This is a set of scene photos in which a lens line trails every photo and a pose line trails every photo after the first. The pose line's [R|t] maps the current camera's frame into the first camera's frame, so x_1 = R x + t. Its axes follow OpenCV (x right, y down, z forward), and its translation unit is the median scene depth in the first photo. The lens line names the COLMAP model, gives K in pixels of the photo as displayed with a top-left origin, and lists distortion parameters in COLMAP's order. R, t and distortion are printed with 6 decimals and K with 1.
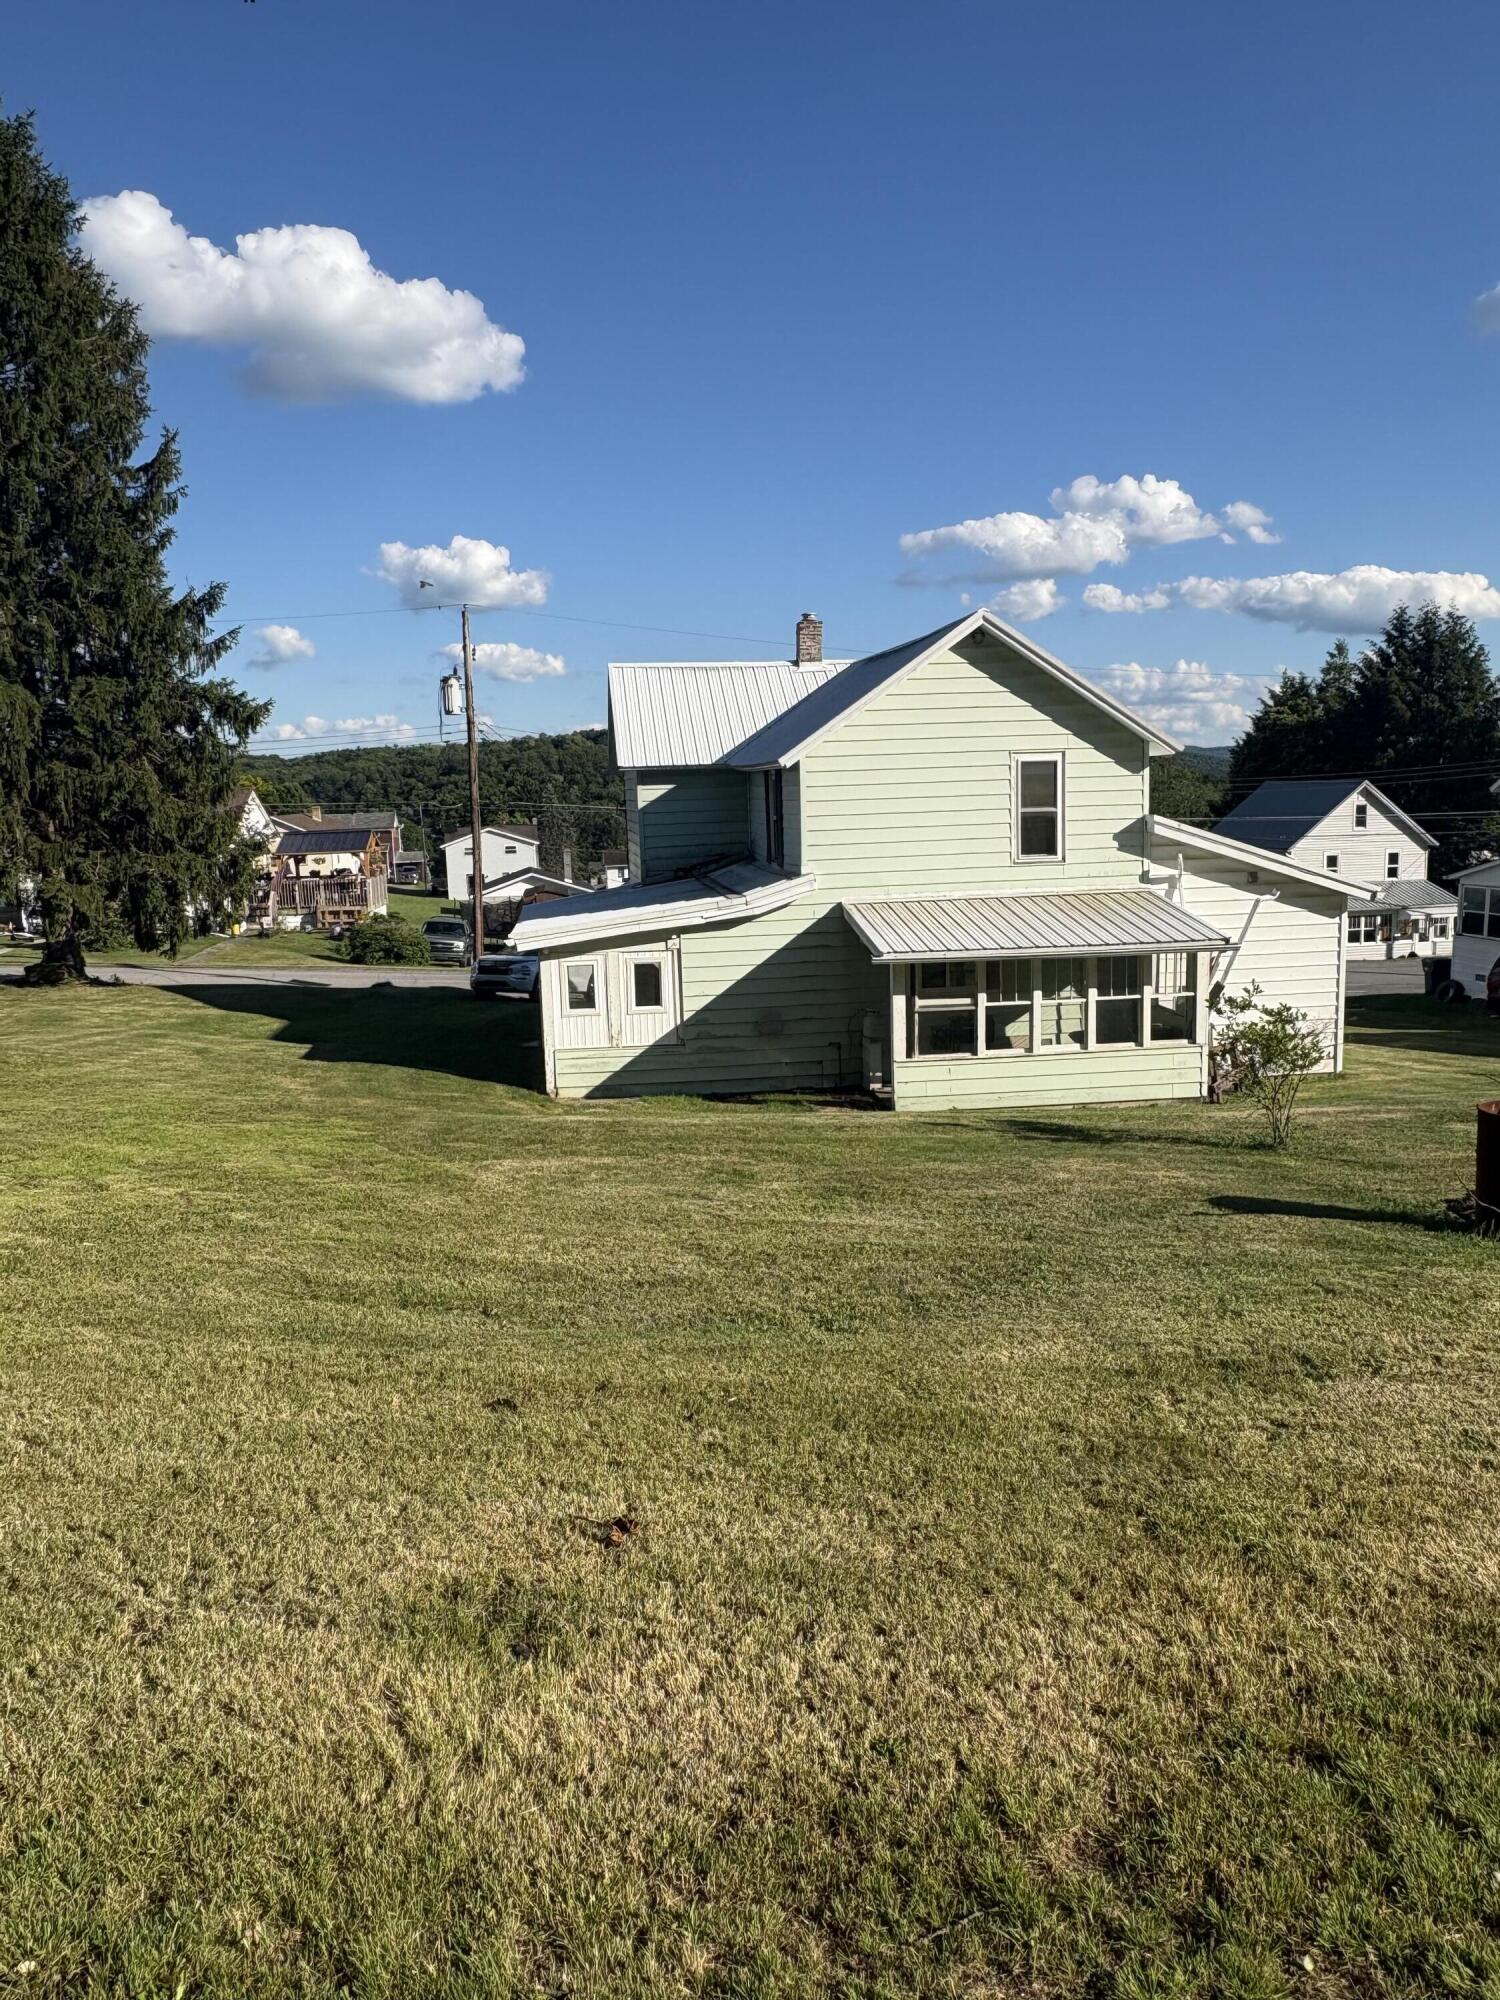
lens RADIAL K [[1443.0, 0, 750.0], [0, 1443.0, 1000.0], [0, 0, 1]] dist [-0.002934, -0.001320]
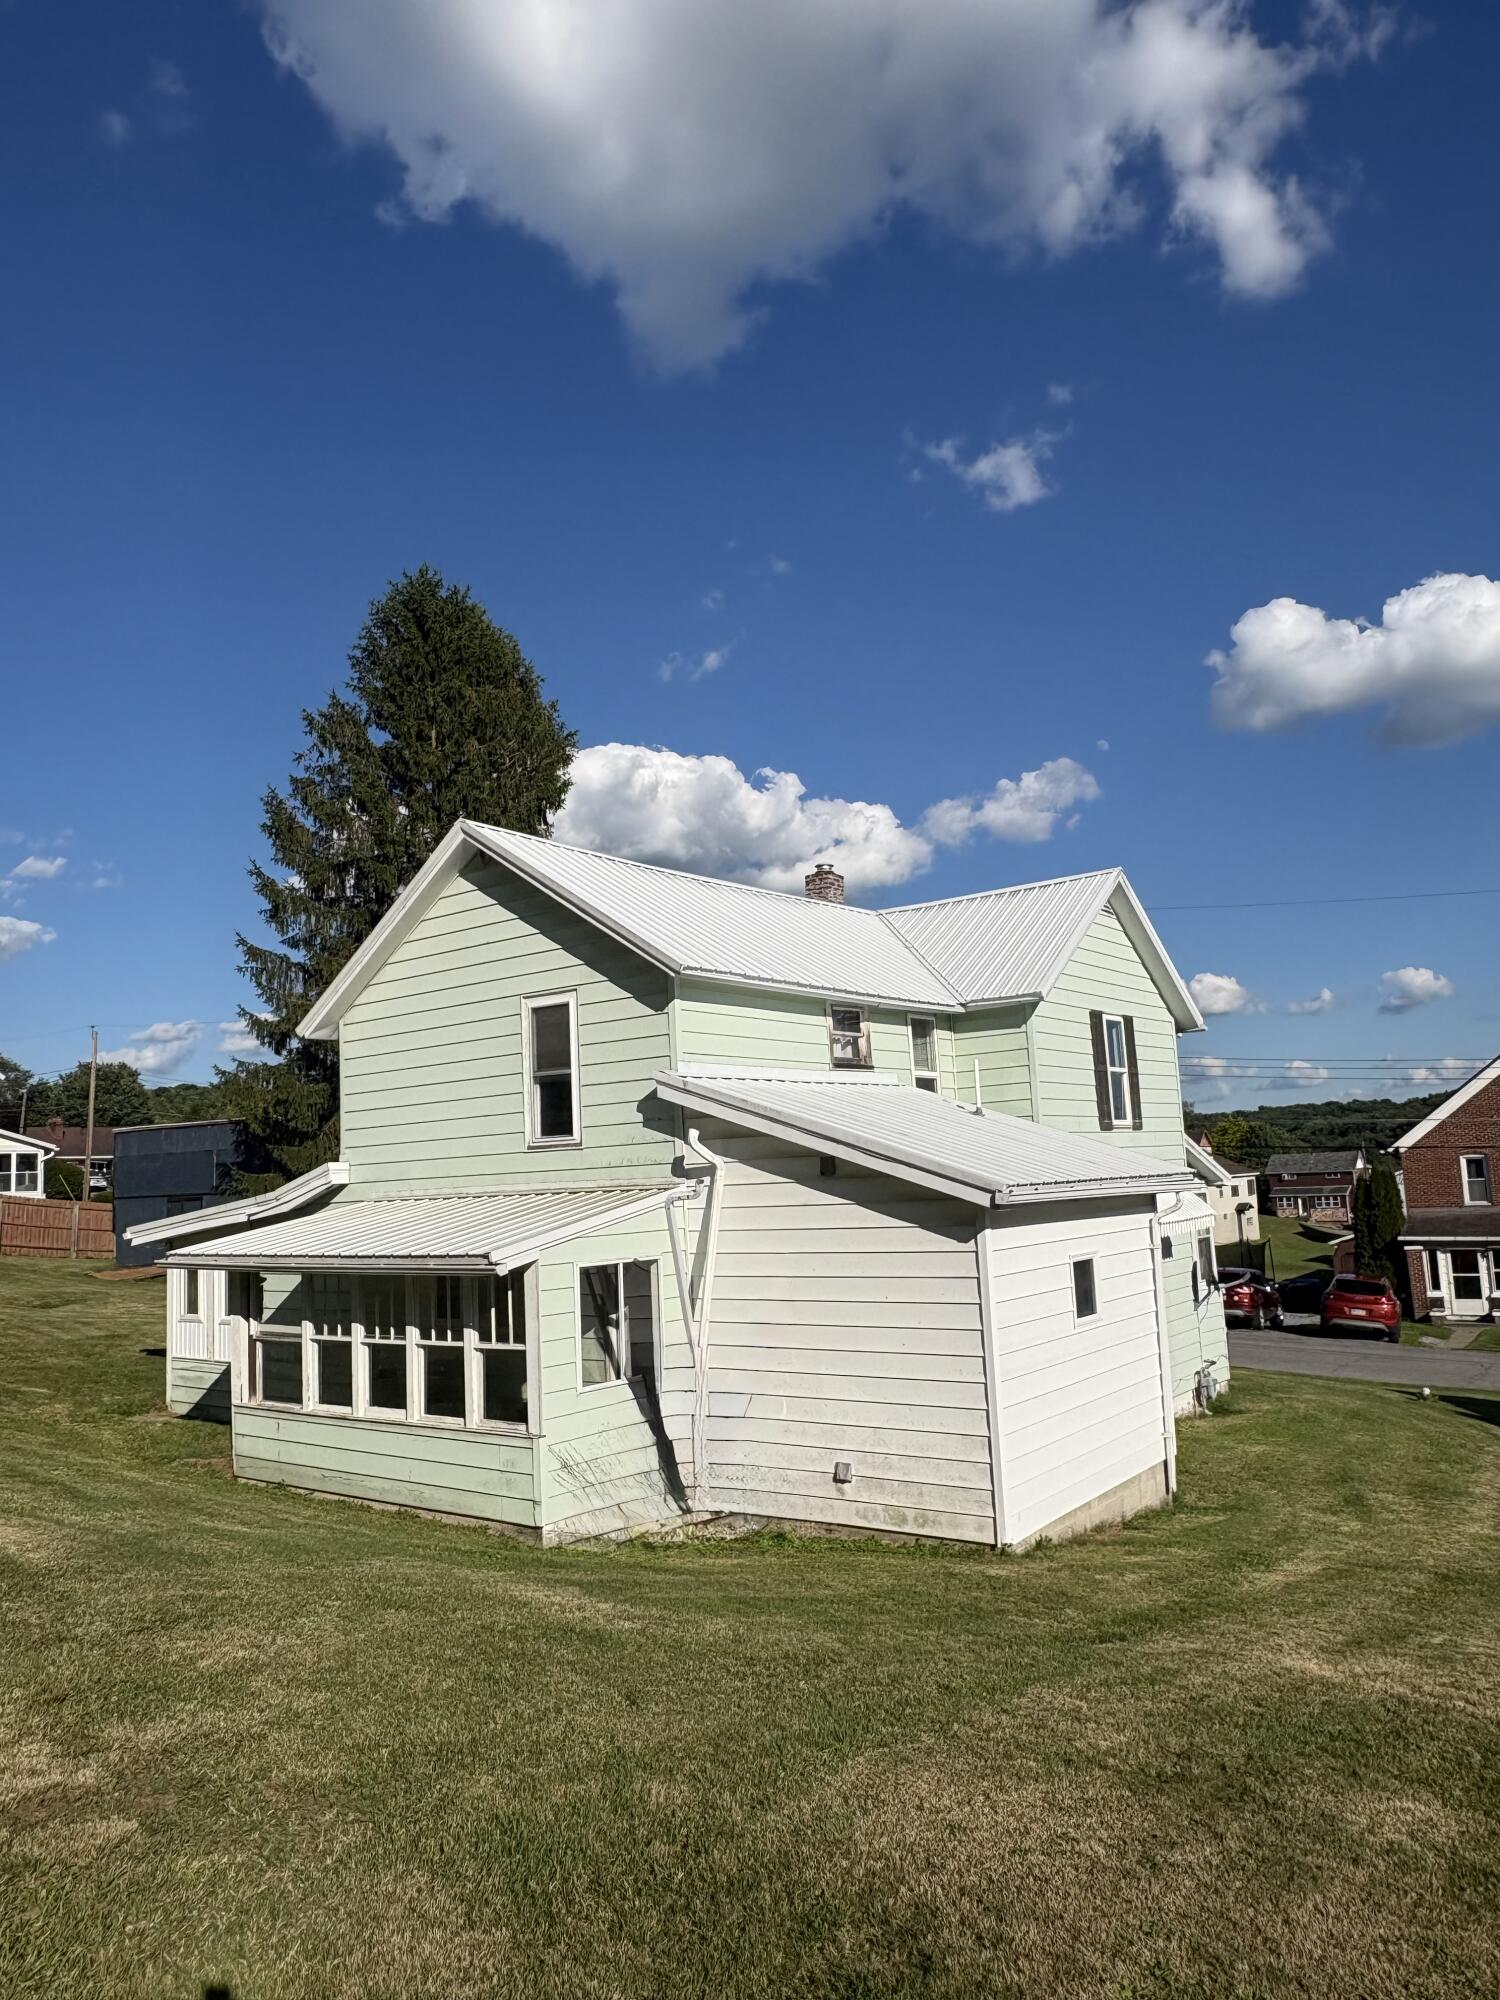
lens RADIAL K [[1443.0, 0, 750.0], [0, 1443.0, 1000.0], [0, 0, 1]] dist [-0.002934, -0.001320]
pose [[0.672595, -0.096850, -0.733646, 0.784207], [-0.085312, 0.974640, -0.206877, -0.028054], [0.735077, 0.201734, 0.647276, 0.603138]]
